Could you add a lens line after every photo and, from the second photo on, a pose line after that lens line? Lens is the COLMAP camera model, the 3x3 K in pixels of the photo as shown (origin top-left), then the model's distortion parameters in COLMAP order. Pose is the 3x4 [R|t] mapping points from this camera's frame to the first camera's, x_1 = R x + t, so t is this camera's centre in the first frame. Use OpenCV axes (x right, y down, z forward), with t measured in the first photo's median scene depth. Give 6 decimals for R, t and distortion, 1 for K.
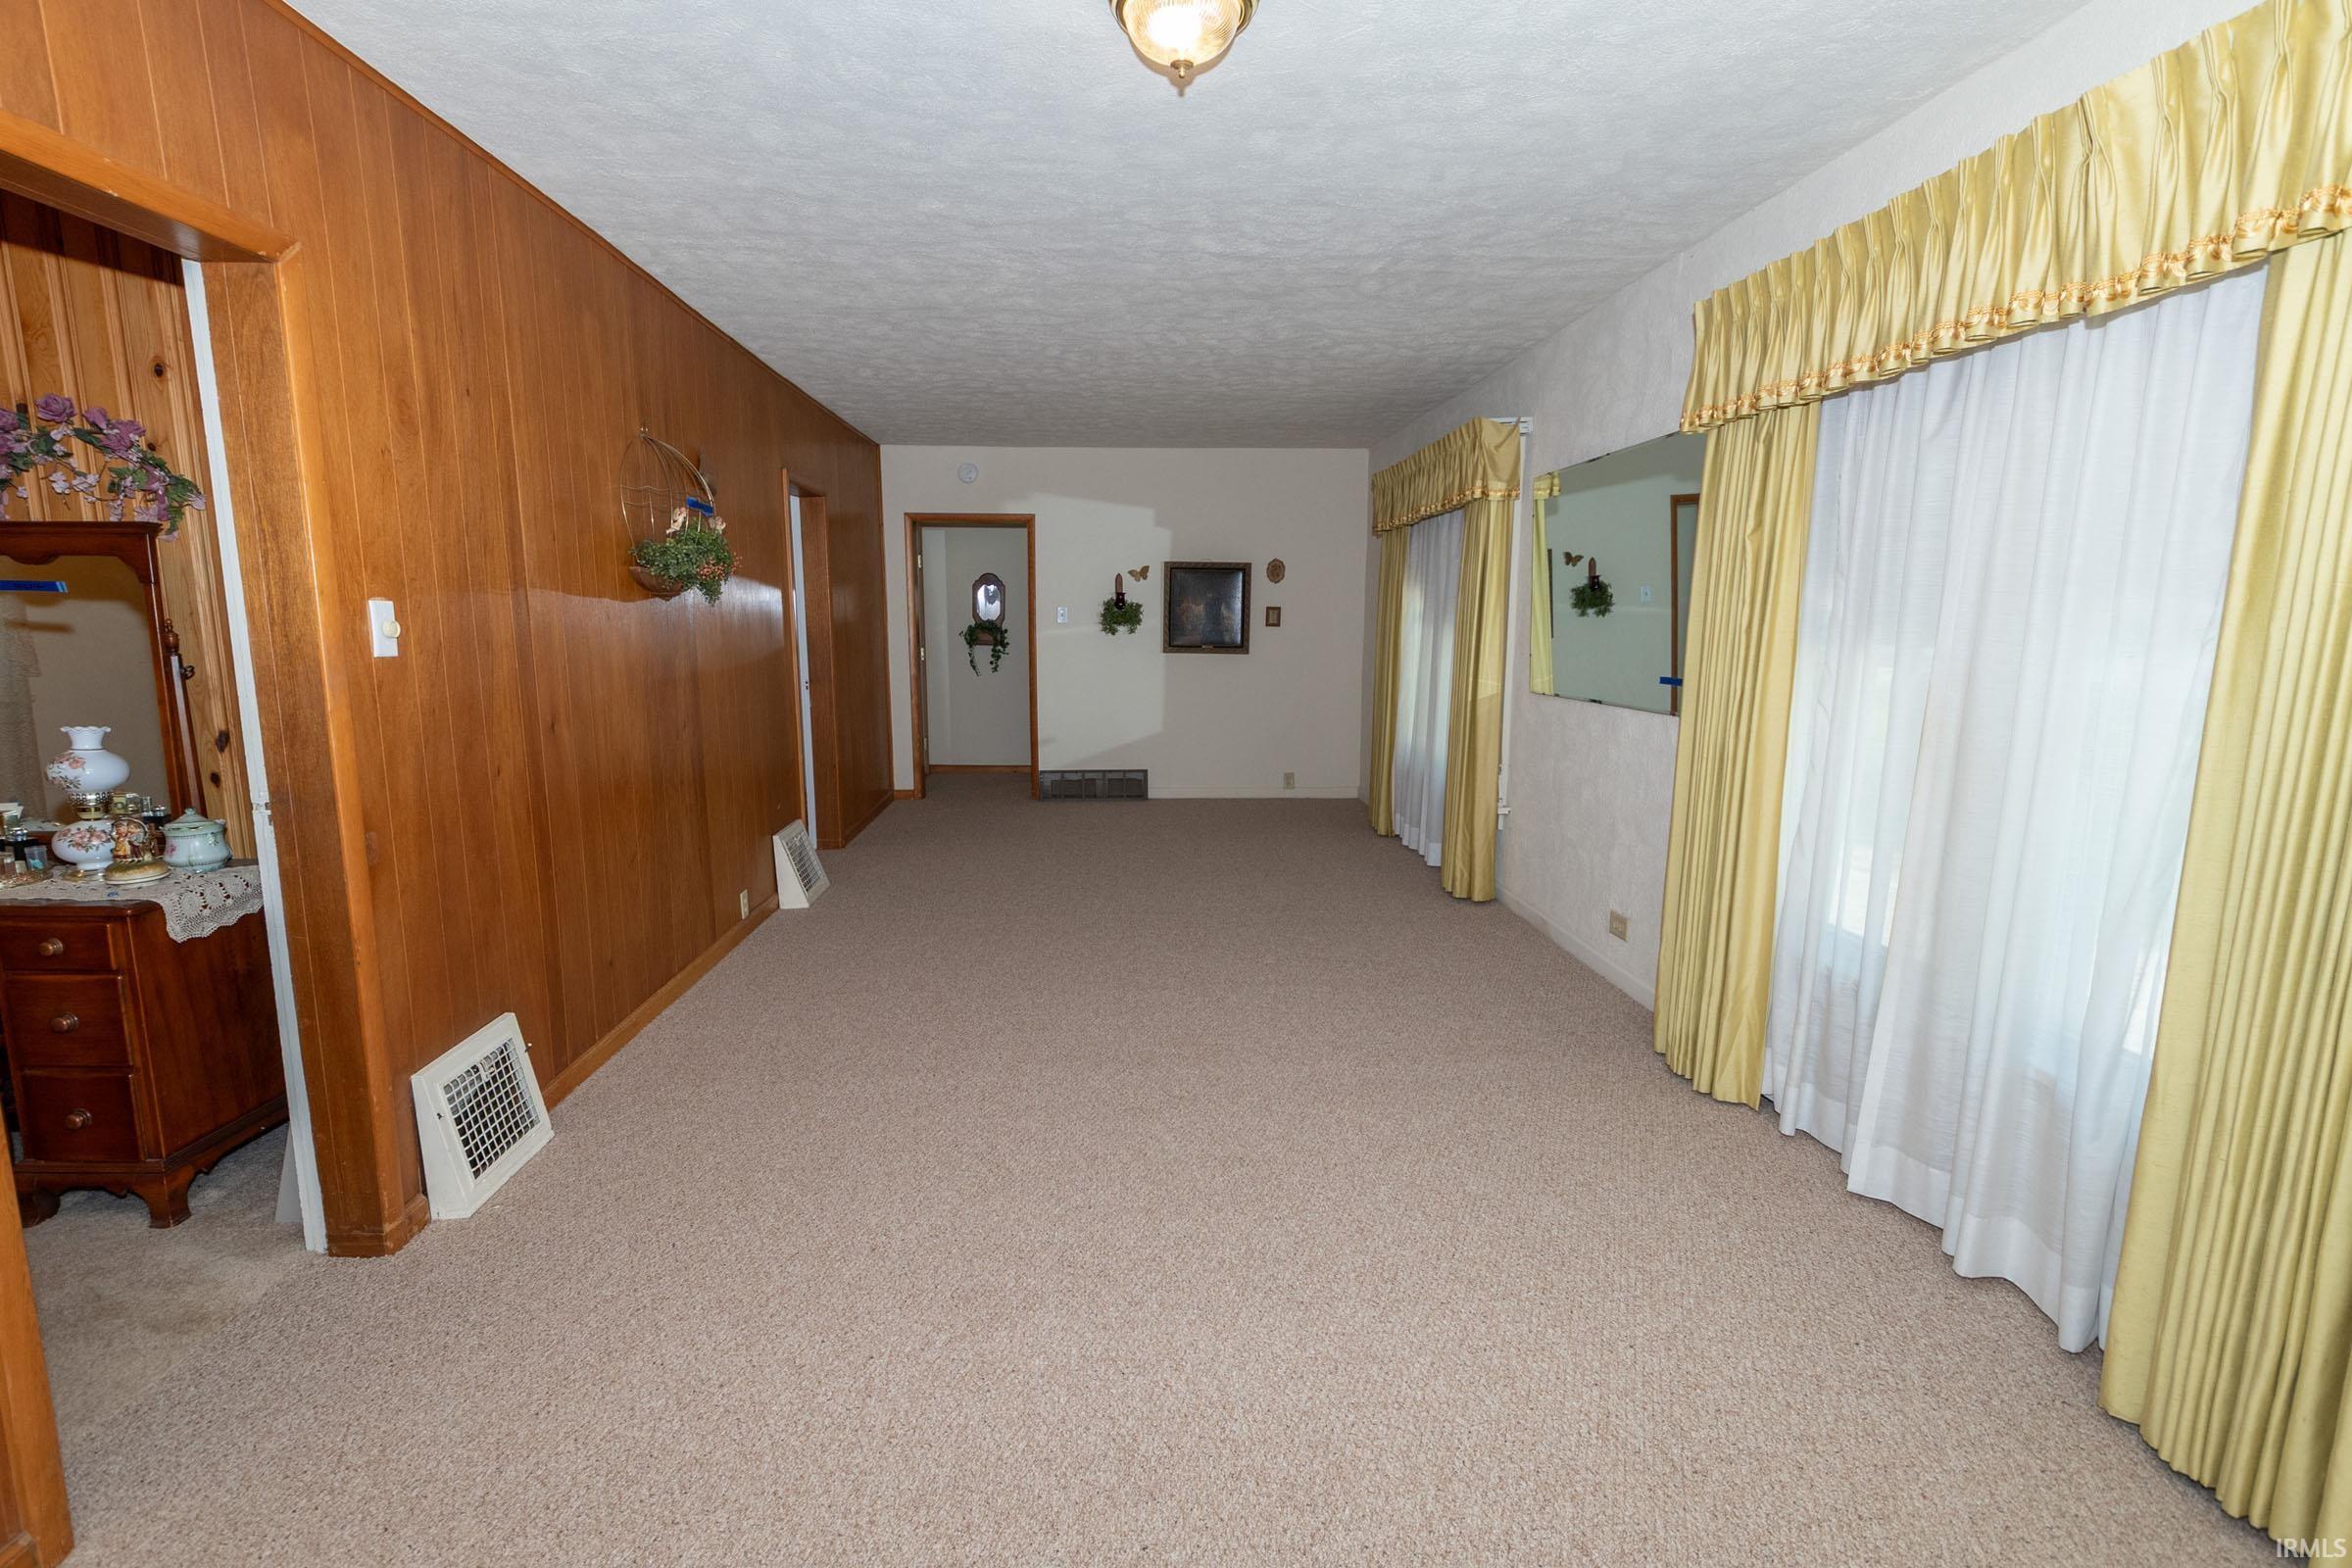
lens RADIAL K [[1065.3, 0, 1162.0], [0, 1065.3, 786.4], [0, 0, 1]] dist [-0.001788, -0.000367]
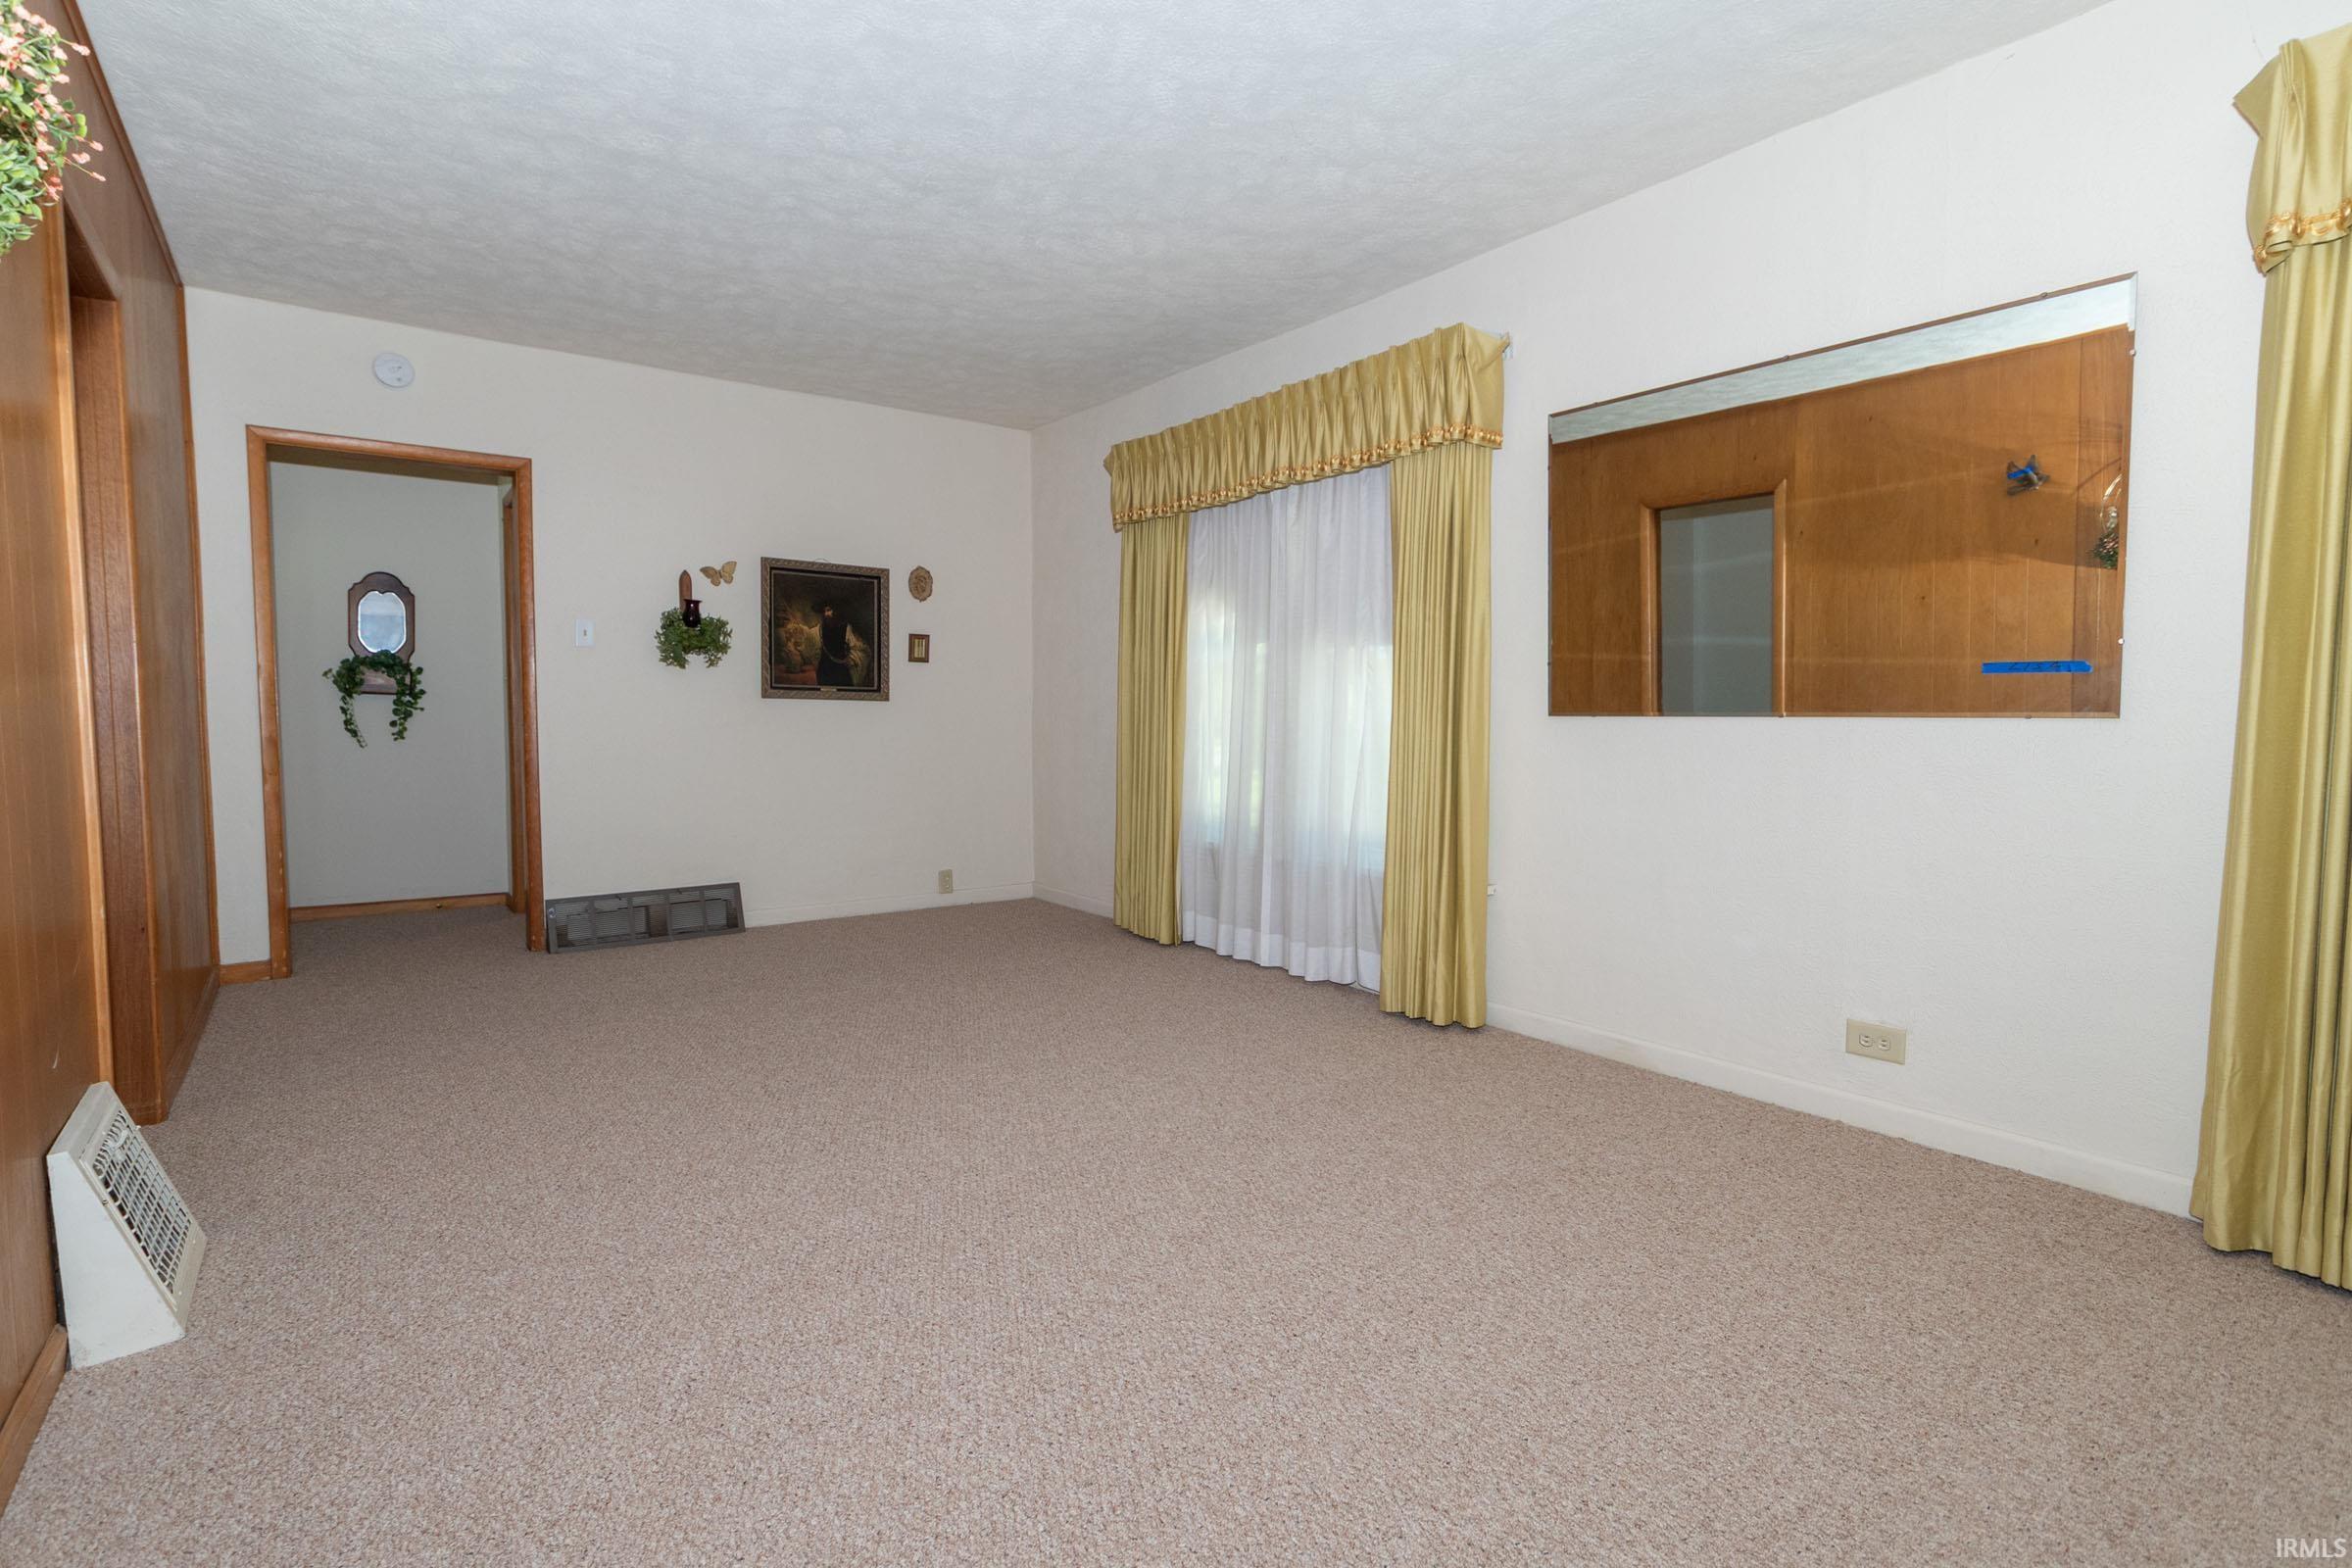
lens RADIAL K [[1118.4, 0, 1169.5], [0, 1118.4, 770.6], [0, 0, 1]] dist [0.005202, -0.004521]
pose [[0.843365, -0.029742, 0.536517, -0.346016], [0.082933, 0.993708, -0.075278, -0.024109], [-0.530902, 0.107982, 0.840525, 0.686744]]
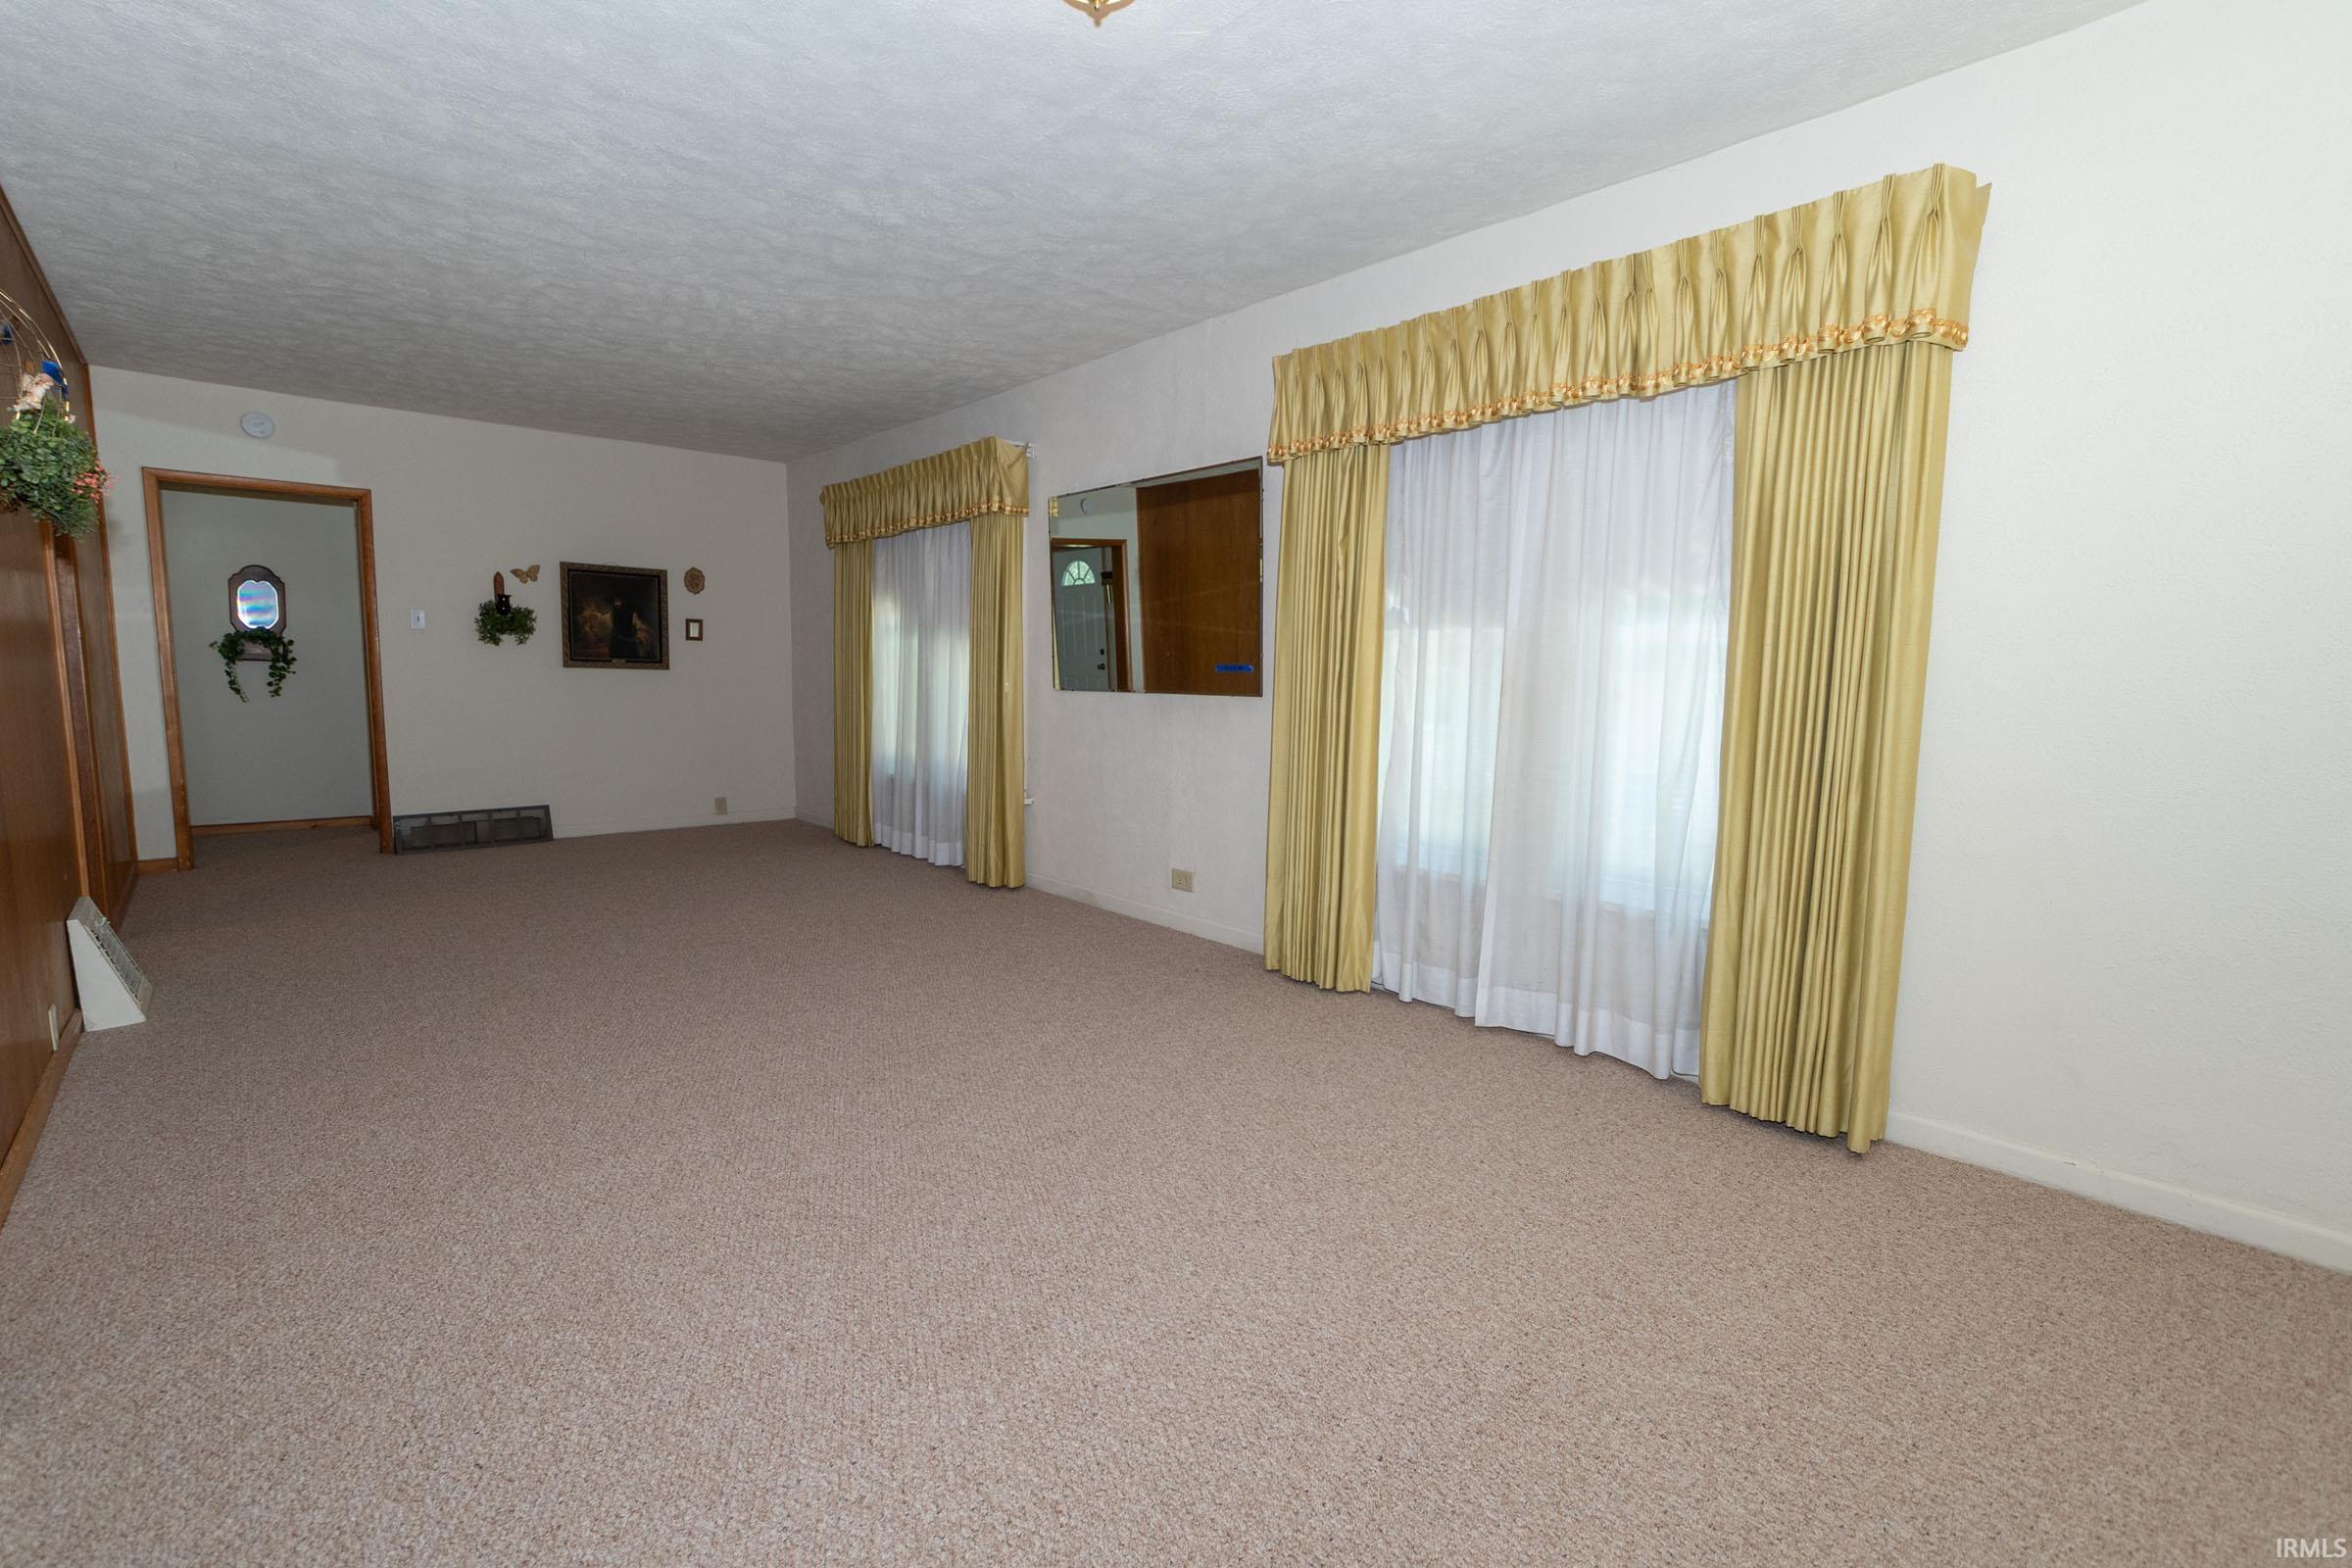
lens RADIAL K [[1018.2, 0, 1159.8], [0, 1018.2, 775.1], [0, 0, 1]] dist [-0.002686, -0.004331]
pose [[0.783139, -0.056560, 0.619269, -0.301946], [0.085197, 0.996223, -0.016753, 0.035361], [-0.615982, 0.065880, 0.785000, 0.144669]]
